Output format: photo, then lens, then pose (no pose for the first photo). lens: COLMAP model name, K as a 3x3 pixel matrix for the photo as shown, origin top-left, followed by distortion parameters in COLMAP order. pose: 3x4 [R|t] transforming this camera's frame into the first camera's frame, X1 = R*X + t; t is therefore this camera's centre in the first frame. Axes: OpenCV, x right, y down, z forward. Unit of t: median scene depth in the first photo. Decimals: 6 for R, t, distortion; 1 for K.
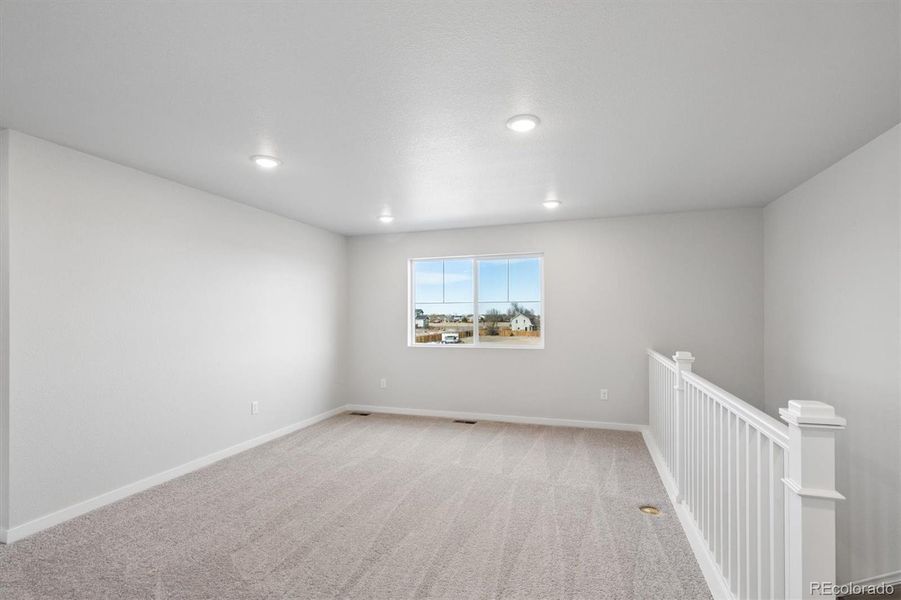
lens RADIAL K [[401.4, 0, 451.1], [0, 401.4, 301.4], [0, 0, 1]] dist [0.001610, 0.000024]
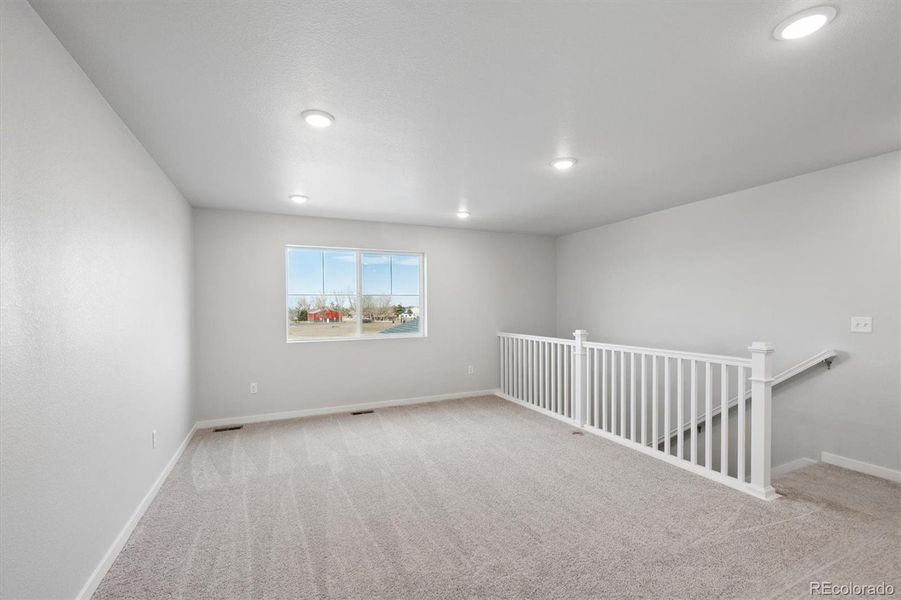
lens RADIAL K [[386.9, 0, 445.1], [0, 386.9, 305.1], [0, 0, 1]] dist [-0.001586, -0.000178]
pose [[0.757409, 0.000570, 0.652941, -0.474707], [-0.015655, 0.999728, 0.017286, 0.008570], [-0.652753, -0.023315, 0.757212, 0.136768]]
